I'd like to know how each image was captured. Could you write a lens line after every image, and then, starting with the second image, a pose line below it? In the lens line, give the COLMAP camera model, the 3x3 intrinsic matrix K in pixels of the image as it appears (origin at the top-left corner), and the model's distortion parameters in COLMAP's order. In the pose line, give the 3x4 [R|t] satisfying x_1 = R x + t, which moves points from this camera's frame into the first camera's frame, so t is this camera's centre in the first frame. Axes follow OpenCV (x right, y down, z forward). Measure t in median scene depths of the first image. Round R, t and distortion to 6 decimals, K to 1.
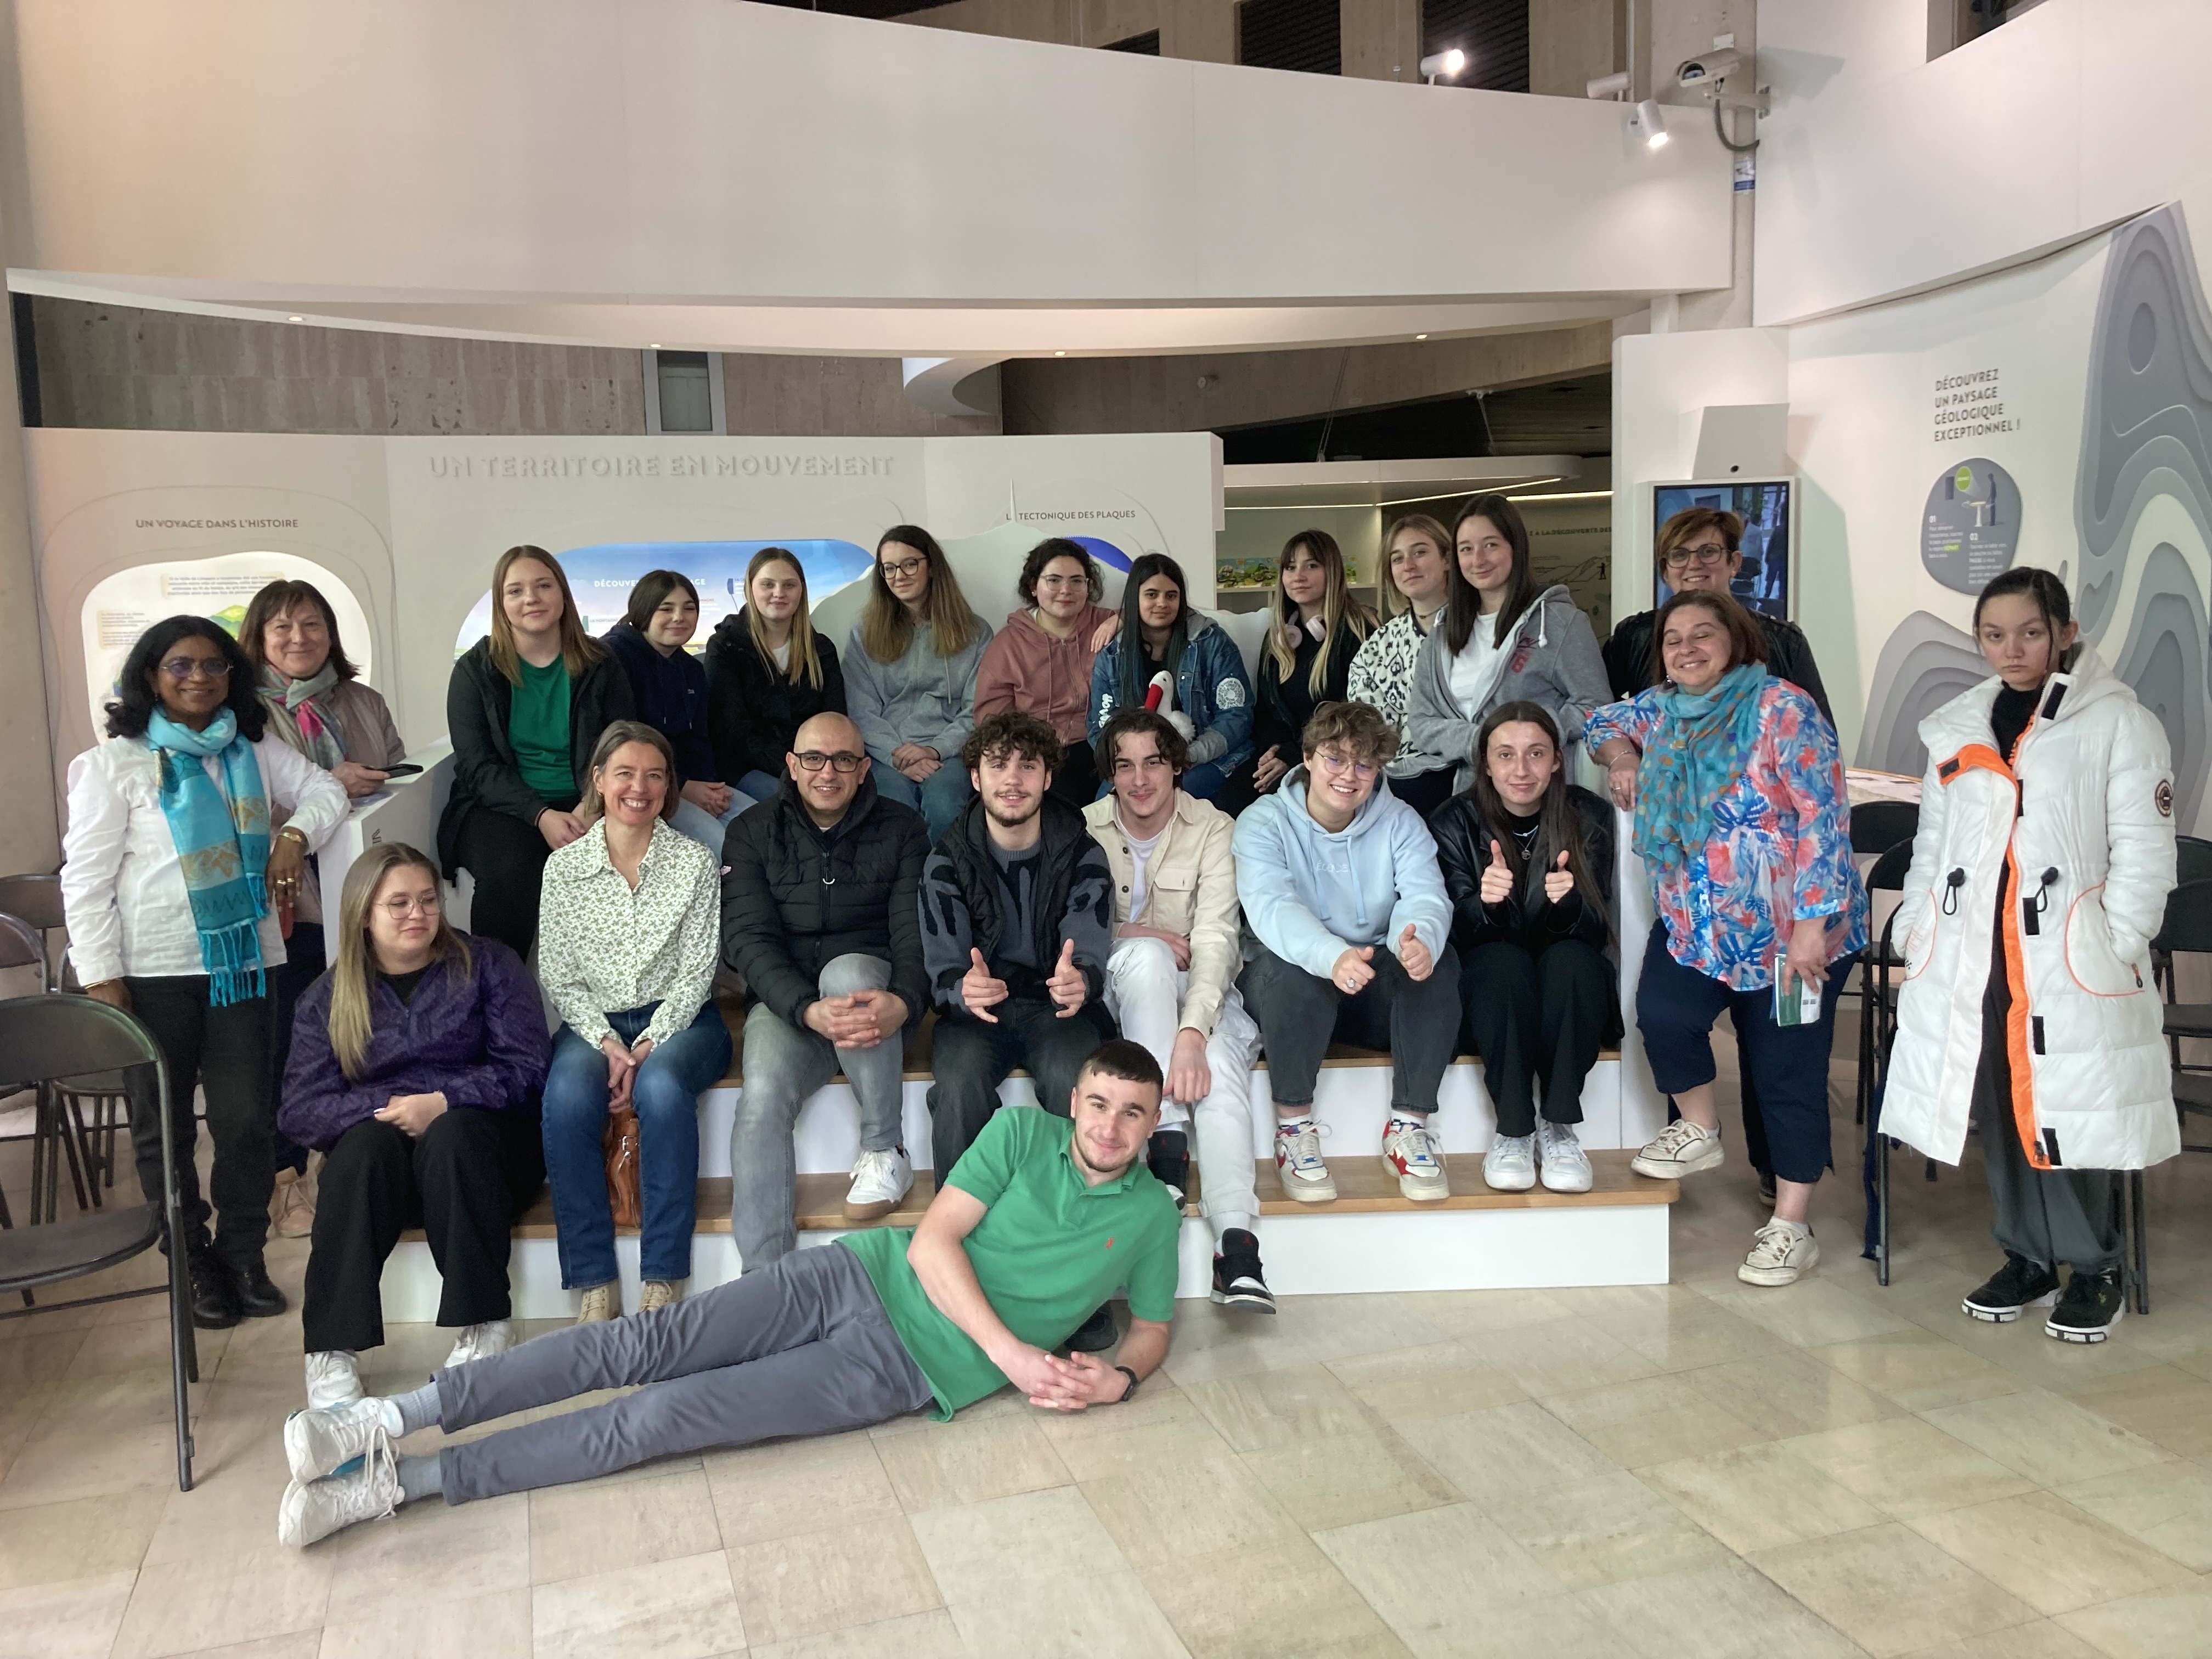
lens RADIAL K [[1791.5, 0, 1082.7], [0, 1791.5, 782.5], [0, 0, 1]] dist [0.013256, -0.006020]
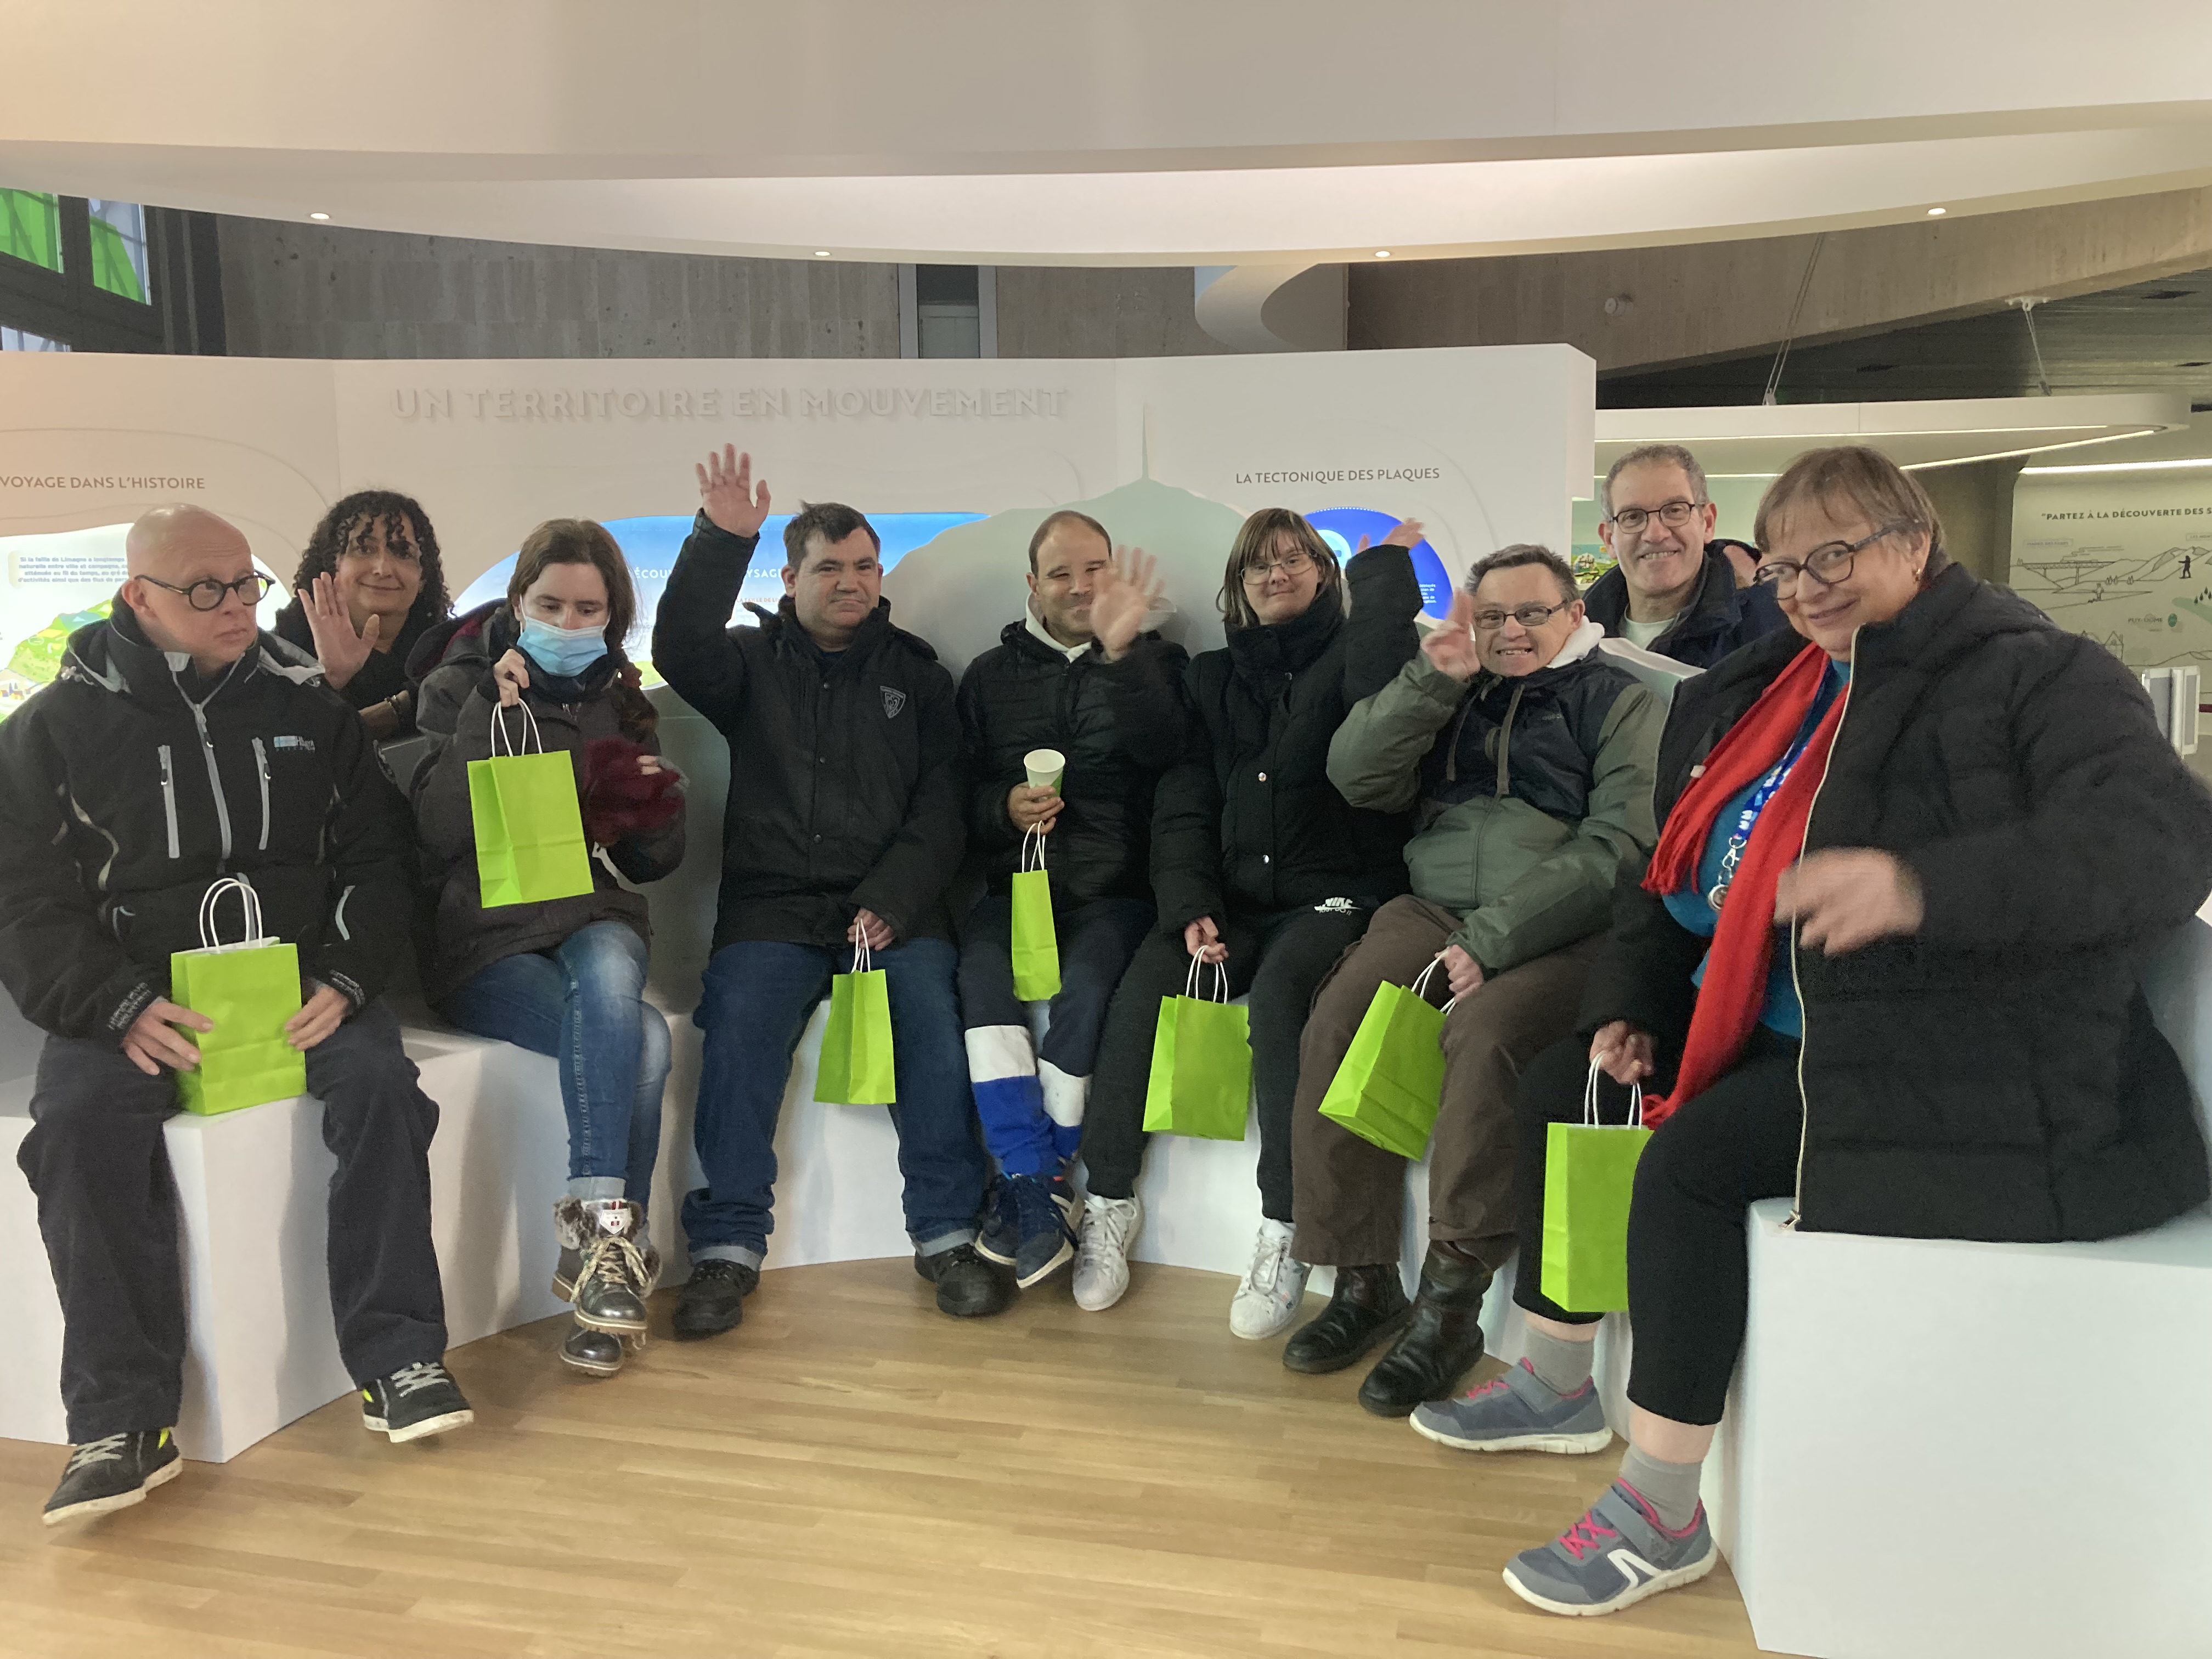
lens RADIAL K [[1791.5, 0, 1088.8], [0, 1791.5, 796.2], [0, 0, 1]] dist [0.013256, -0.006020]
pose [[0.969673, 0.043254, -0.240549, 0.064634], [-0.039214, 0.998998, 0.021558, -0.041727], [0.241240, -0.011471, 0.970398, 0.329238]]
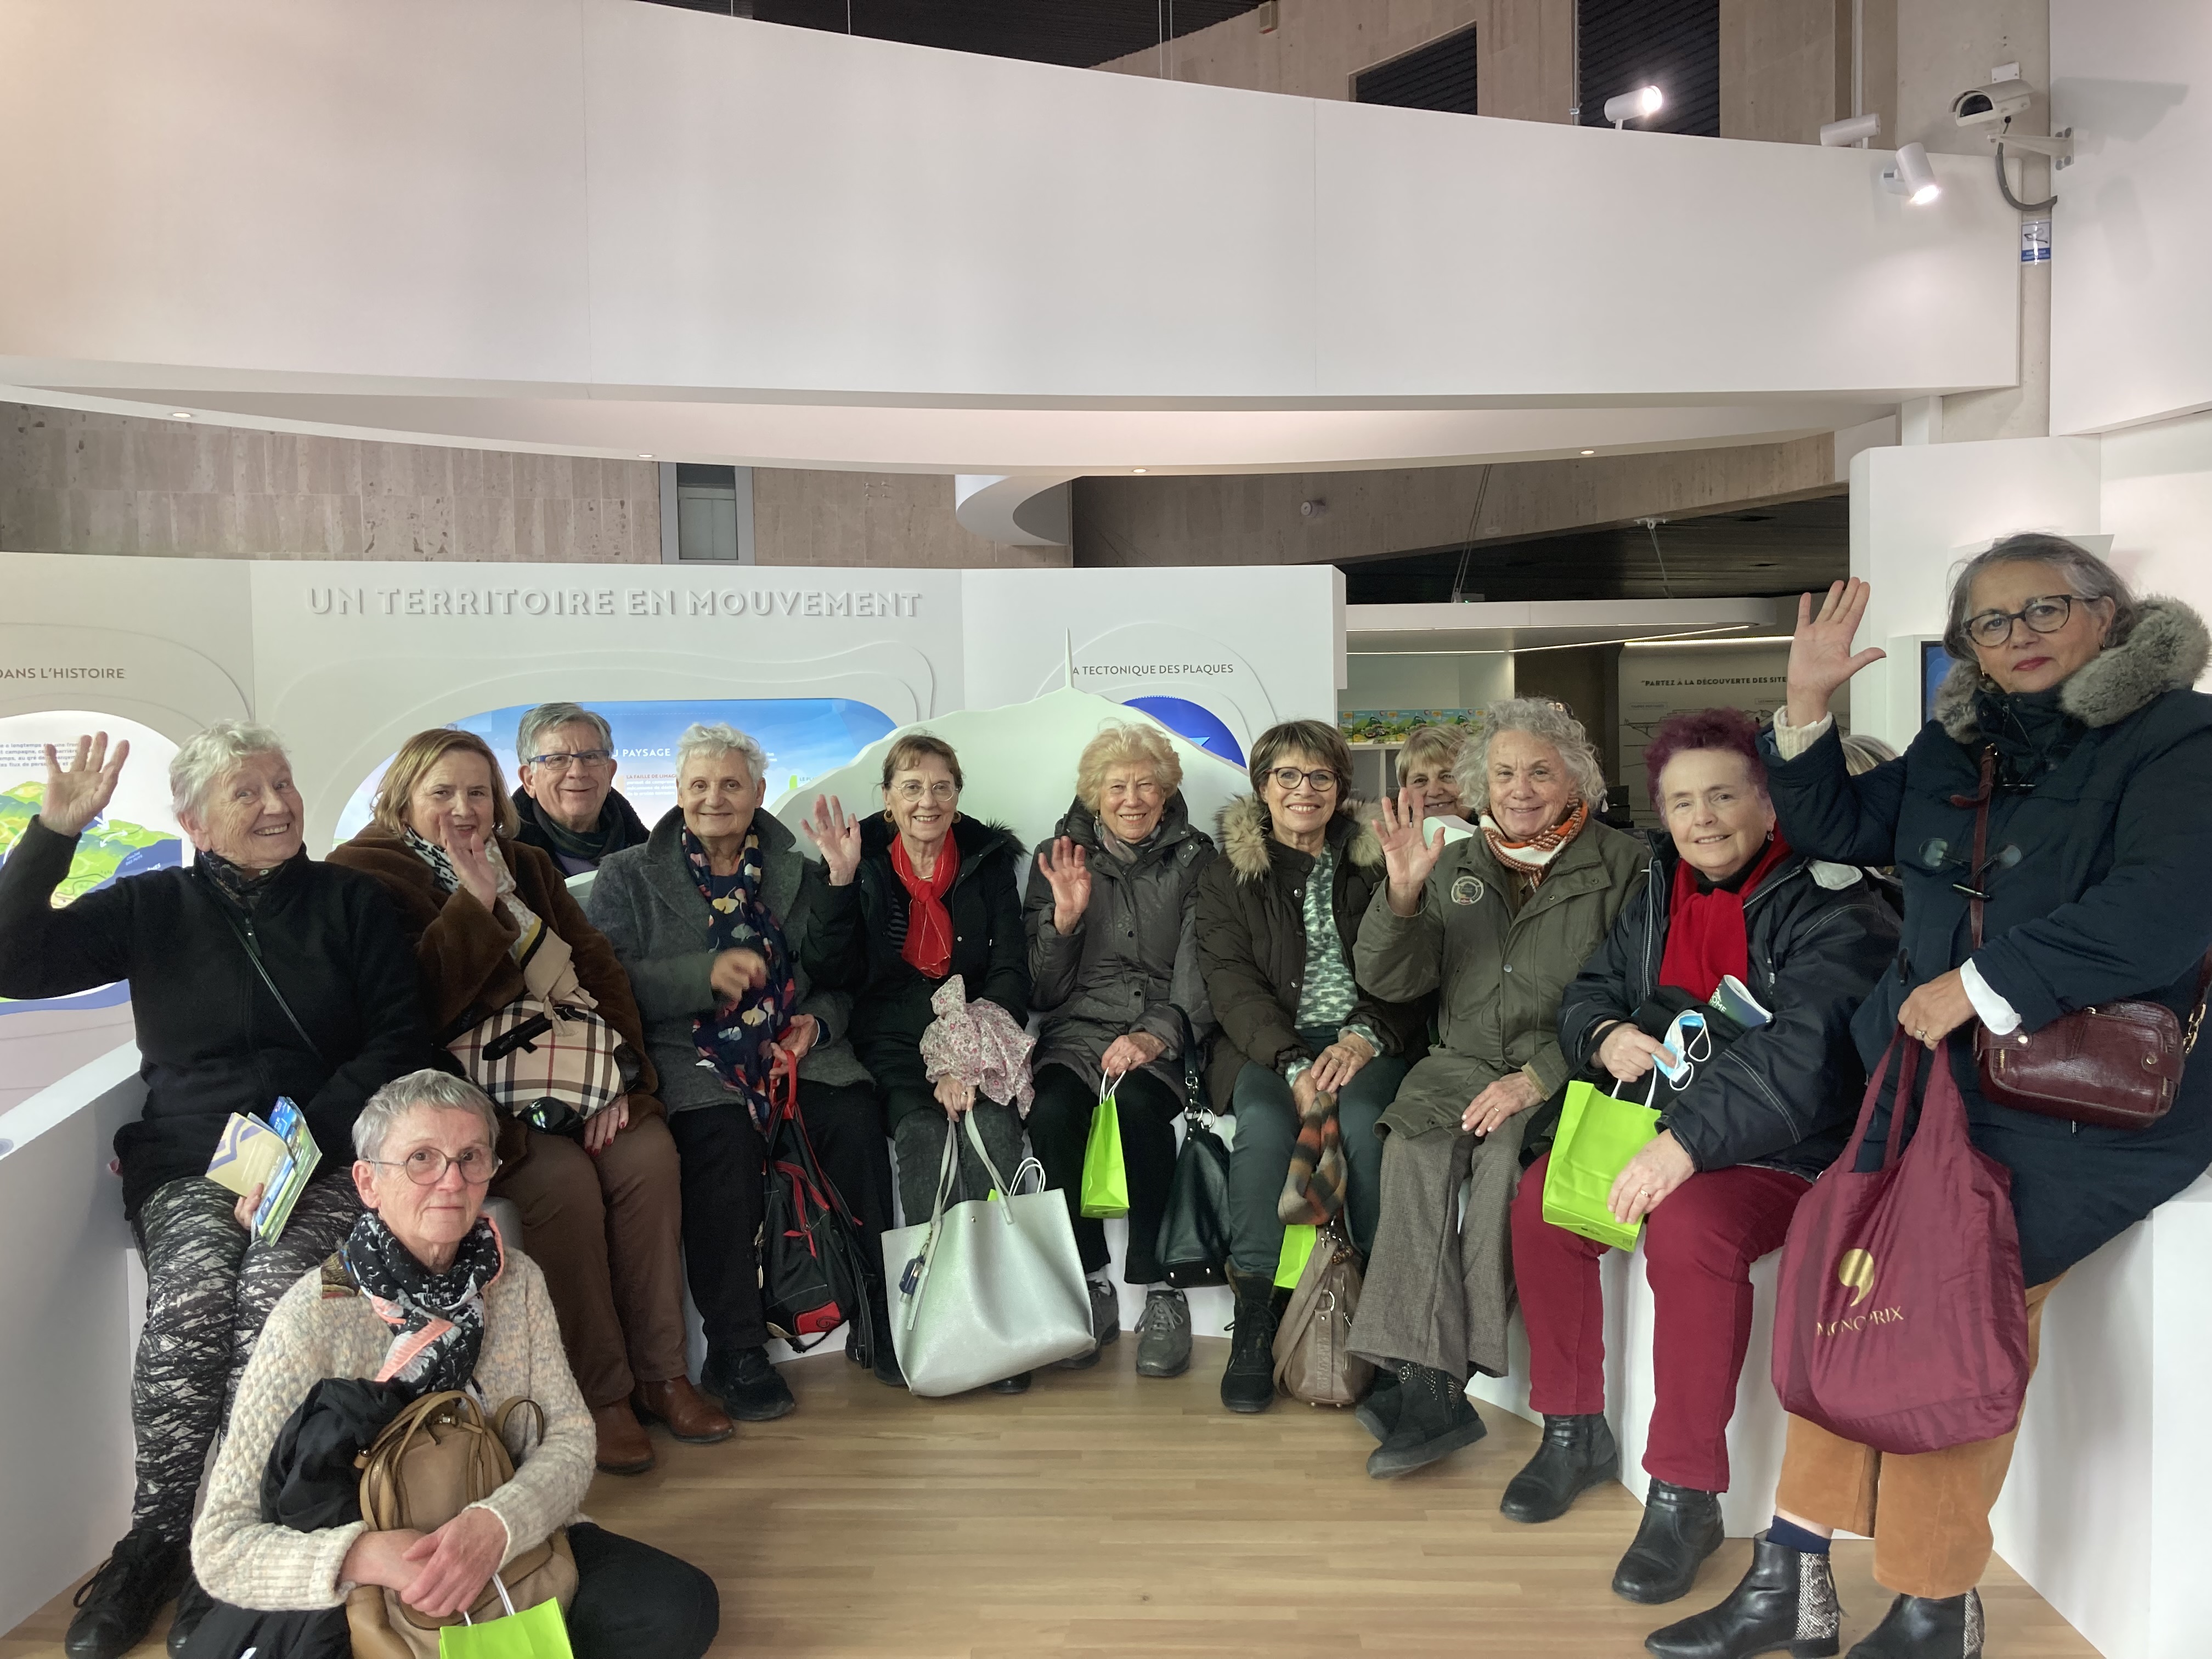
lens RADIAL K [[1791.5, 0, 1081.2], [0, 1791.5, 791.2], [0, 0, 1]] dist [0.013256, -0.006020]
pose [[0.998896, 0.015382, -0.044379, -0.001358], [-0.018351, 0.997564, -0.067300, -0.043132], [0.043236, 0.068040, 0.996745, 0.224559]]
